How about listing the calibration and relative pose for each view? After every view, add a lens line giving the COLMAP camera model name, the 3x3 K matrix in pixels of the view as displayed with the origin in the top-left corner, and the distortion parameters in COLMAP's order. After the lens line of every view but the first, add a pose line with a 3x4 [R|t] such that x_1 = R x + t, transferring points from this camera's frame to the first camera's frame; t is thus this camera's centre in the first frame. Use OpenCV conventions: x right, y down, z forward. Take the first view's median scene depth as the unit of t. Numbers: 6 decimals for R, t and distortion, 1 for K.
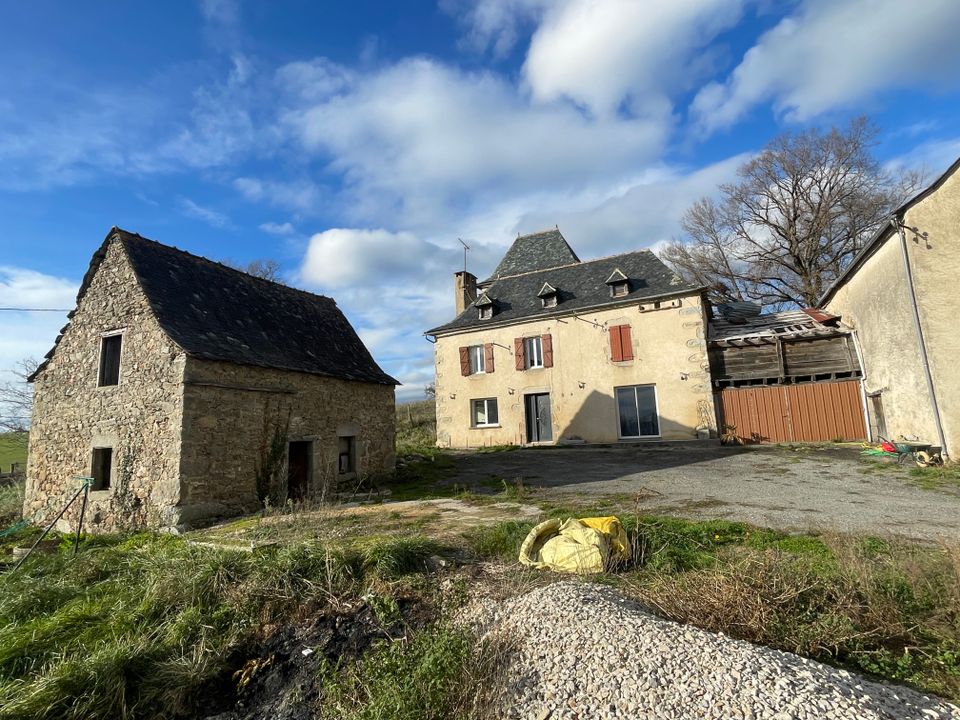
lens RADIAL K [[604.6, 0, 476.2], [0, 604.6, 354.2], [0, 0, 1]] dist [0.015579, -0.018715]
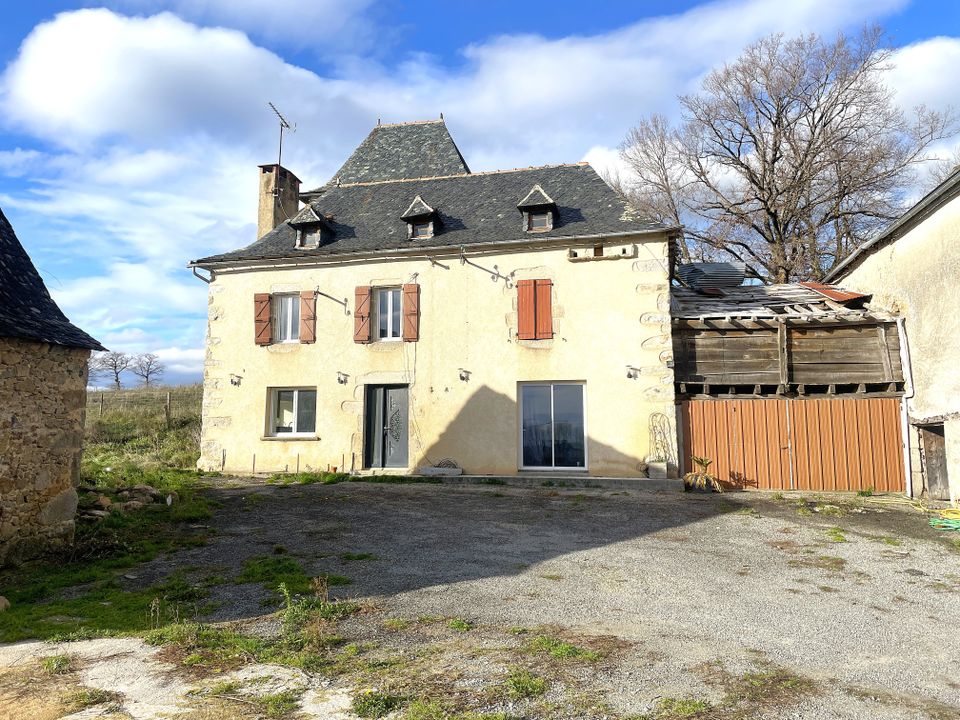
lens RADIAL K [[604.6, 0, 476.2], [0, 604.6, 354.2], [0, 0, 1]] dist [0.015579, -0.018715]
pose [[0.972236, 0.075054, 0.221638, 0.054233], [-0.079522, 0.996769, 0.011291, 0.022957], [-0.220075, -0.028603, 0.975064, 0.427204]]
